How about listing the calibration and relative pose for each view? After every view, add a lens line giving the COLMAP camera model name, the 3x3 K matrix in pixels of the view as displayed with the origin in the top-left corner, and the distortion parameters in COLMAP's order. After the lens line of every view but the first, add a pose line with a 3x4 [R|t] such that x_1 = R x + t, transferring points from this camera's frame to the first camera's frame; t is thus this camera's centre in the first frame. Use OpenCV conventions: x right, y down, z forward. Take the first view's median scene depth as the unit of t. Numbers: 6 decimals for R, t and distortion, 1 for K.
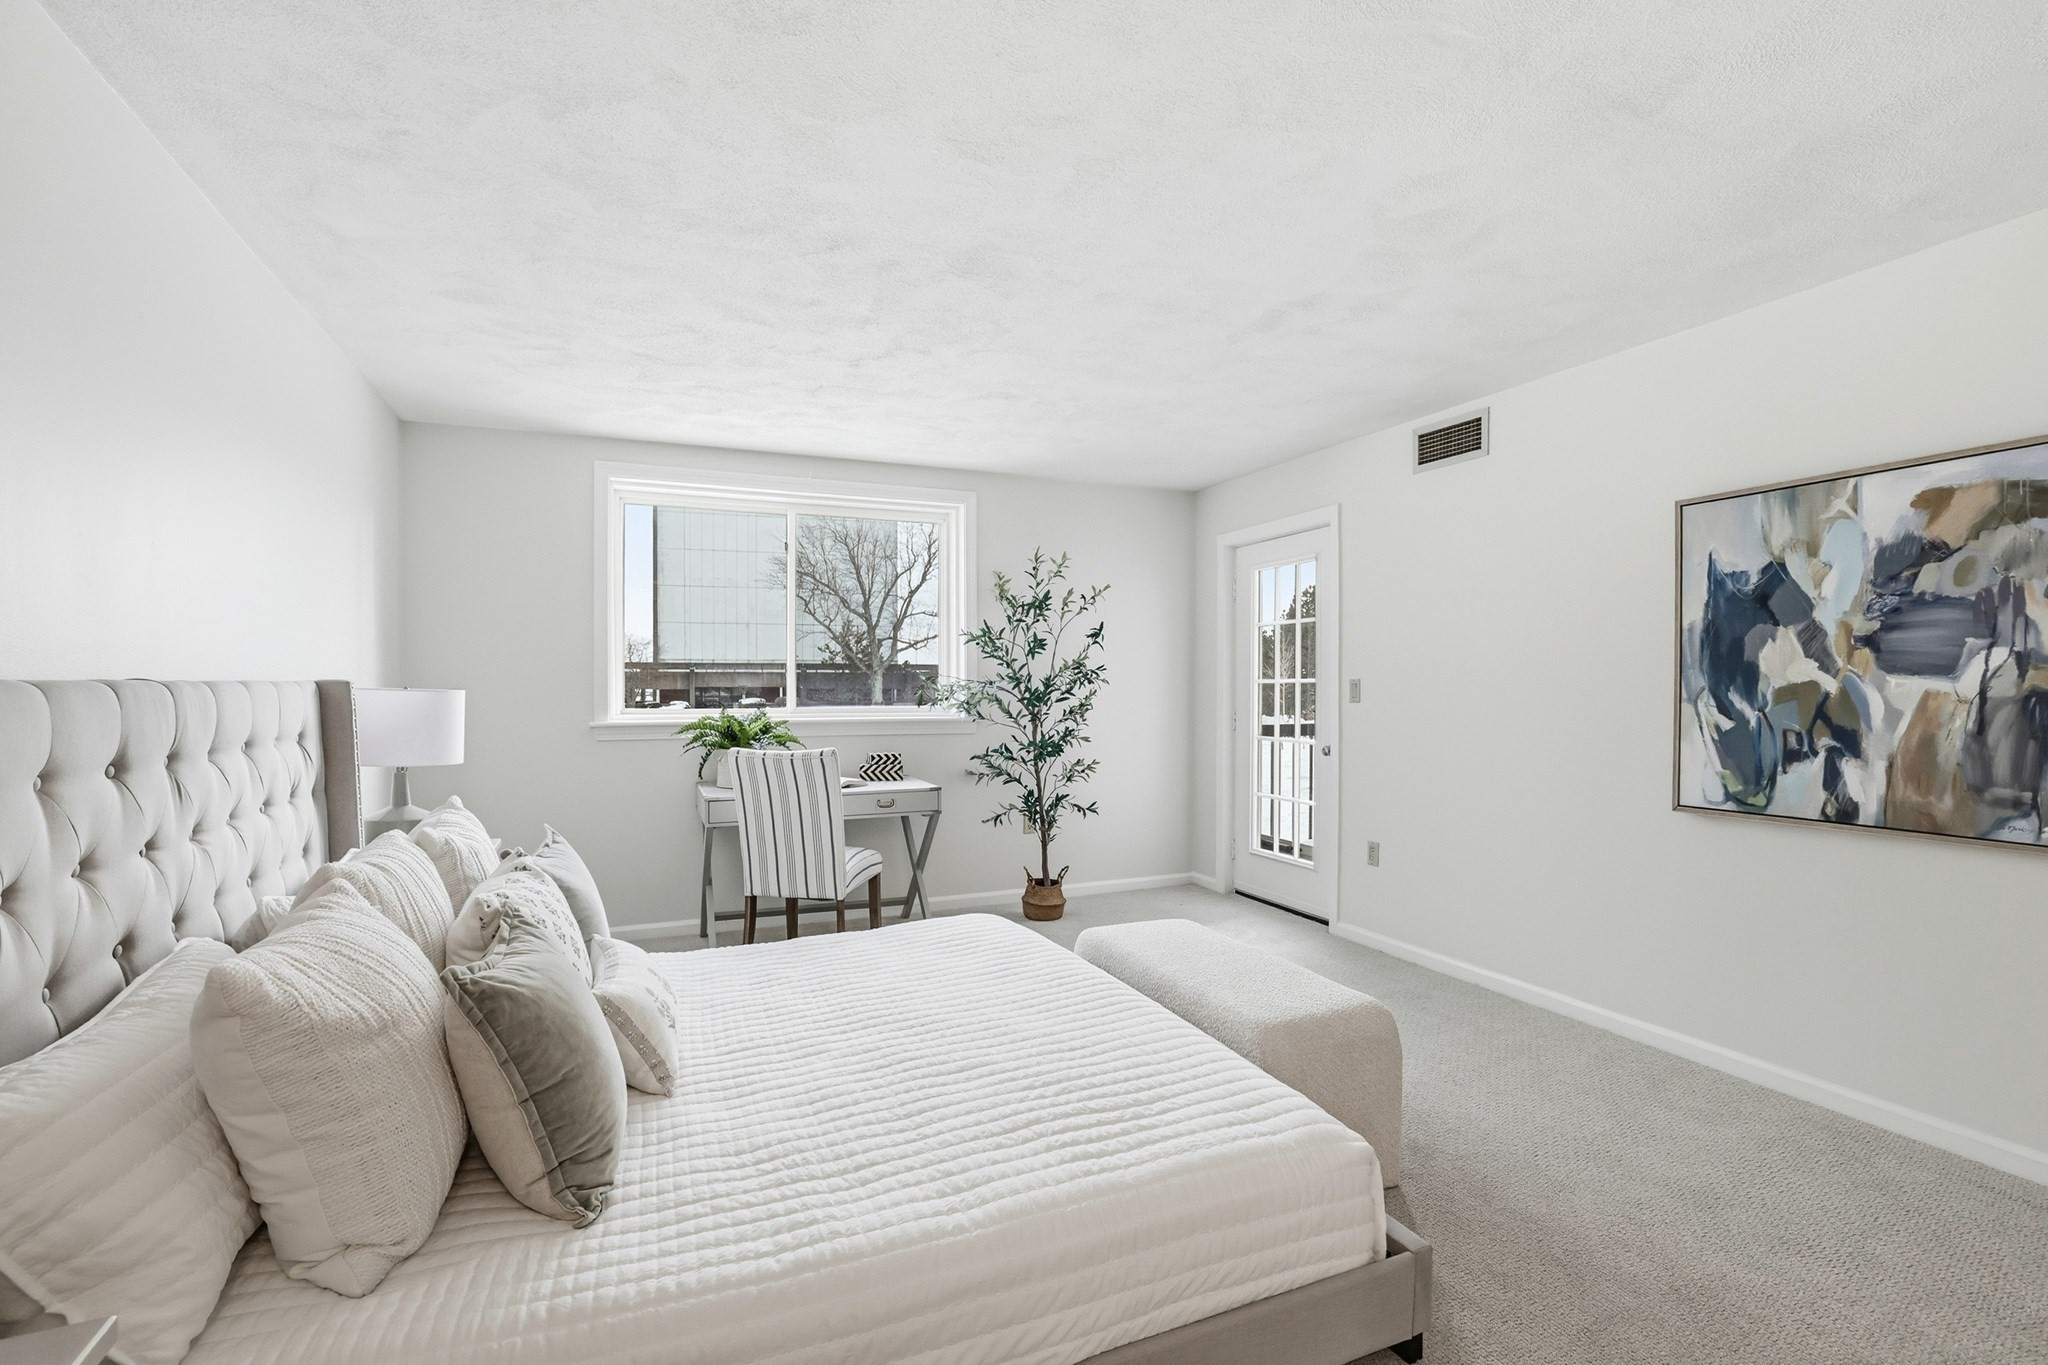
lens RADIAL K [[913.0, 0, 1022.2], [0, 913.0, 687.8], [0, 0, 1]] dist [-0.044339, 0.016691]
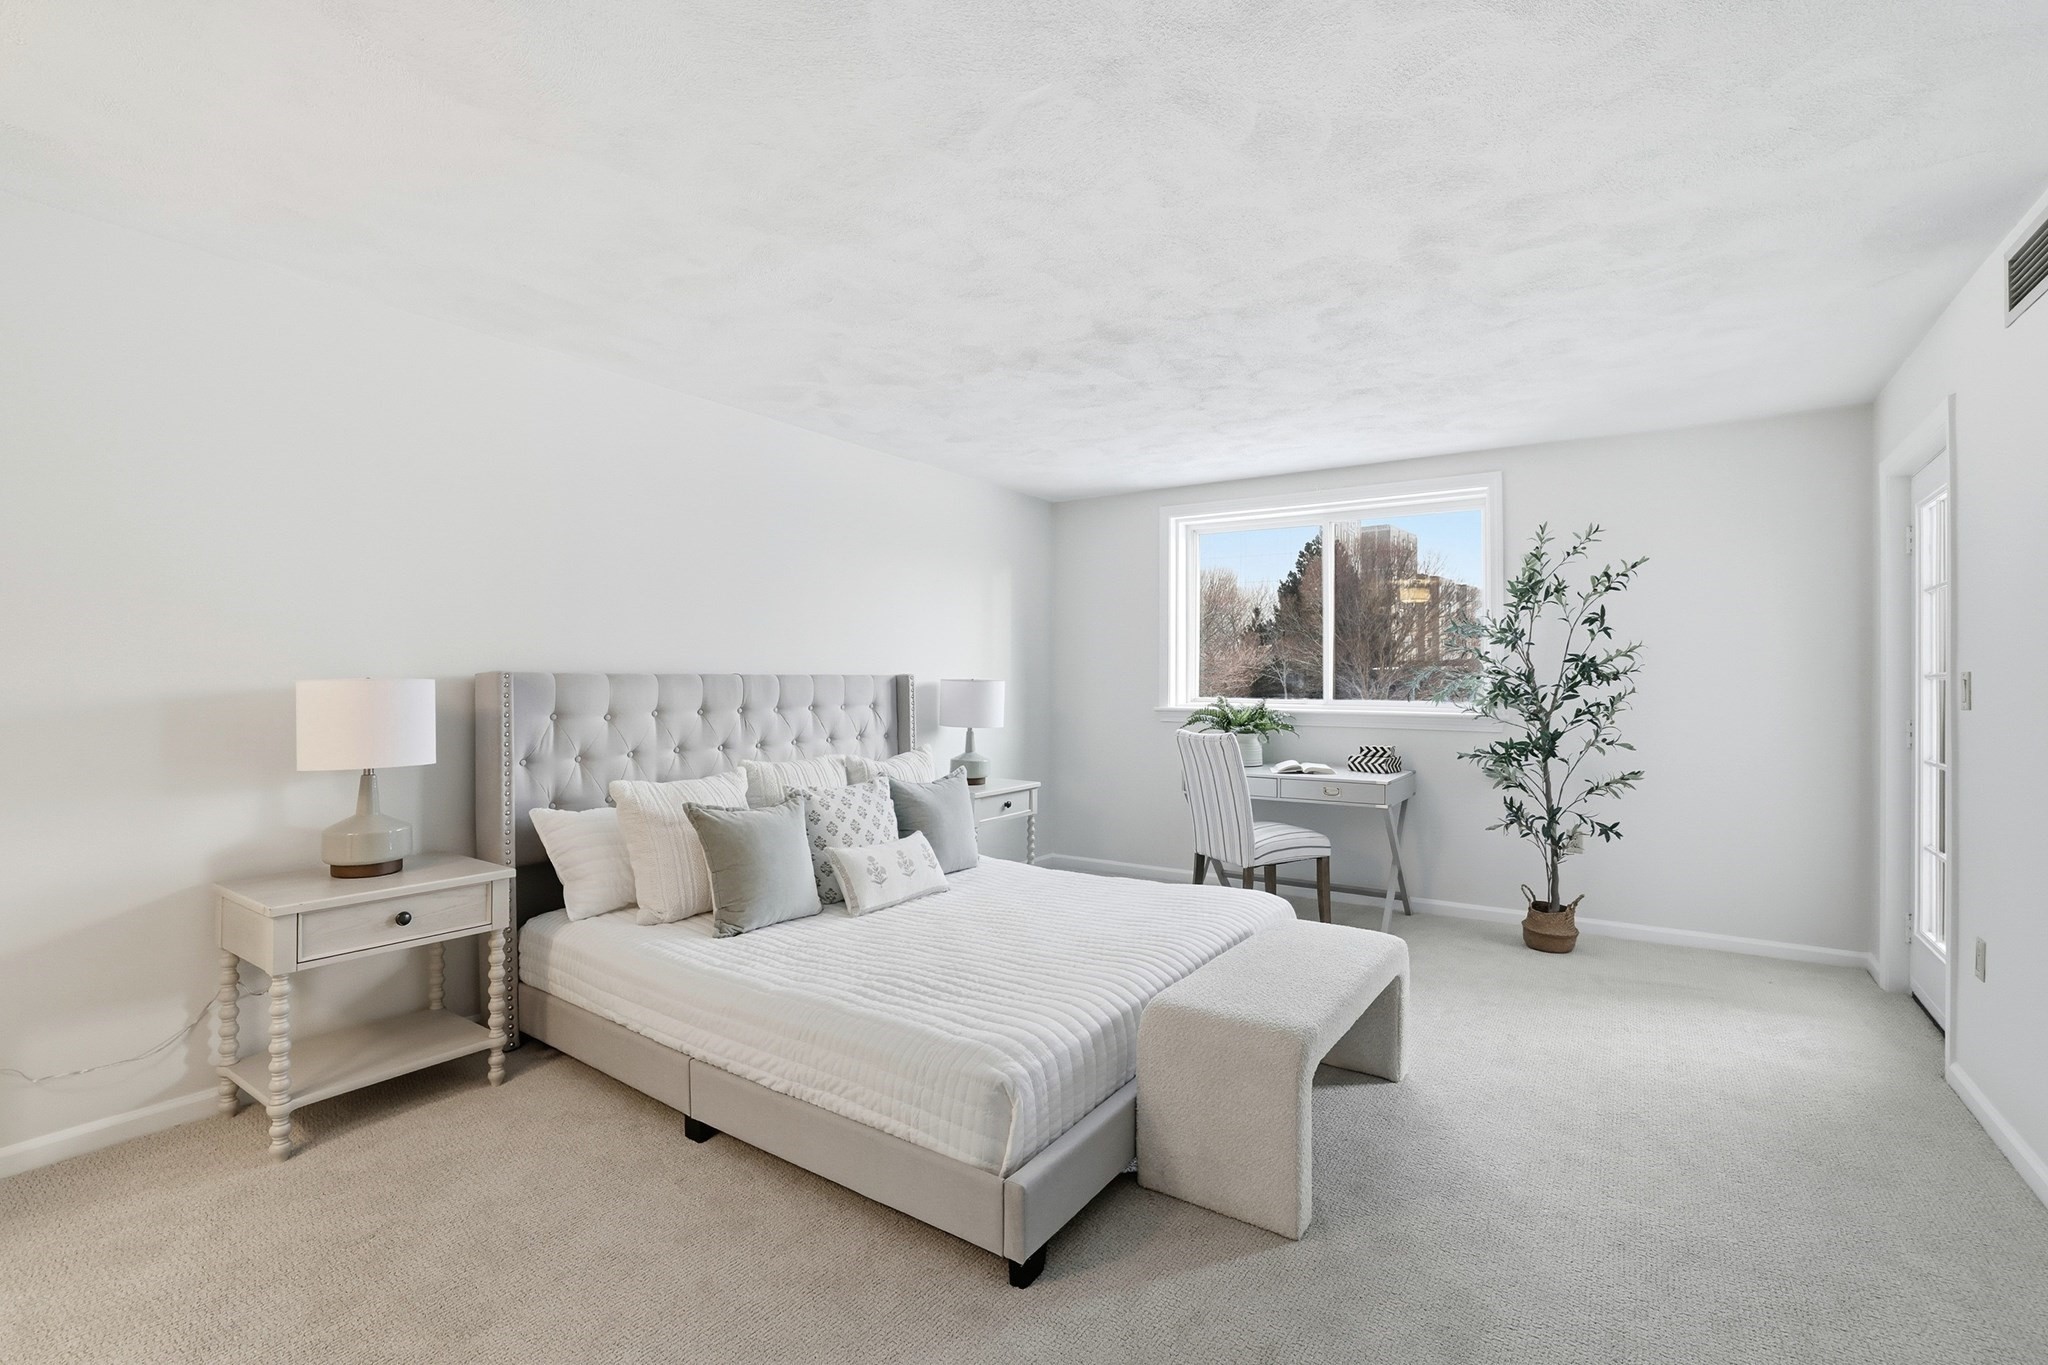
lens RADIAL K [[913.0, 0, 1082.7], [0, 913.0, 658.9], [0, 0, 1]] dist [-0.044339, 0.016691]
pose [[0.561904, -0.015030, -0.827066, 1.384017], [-0.007139, 0.999710, -0.023018, -0.000696], [0.827172, 0.018838, 0.561634, 0.413687]]
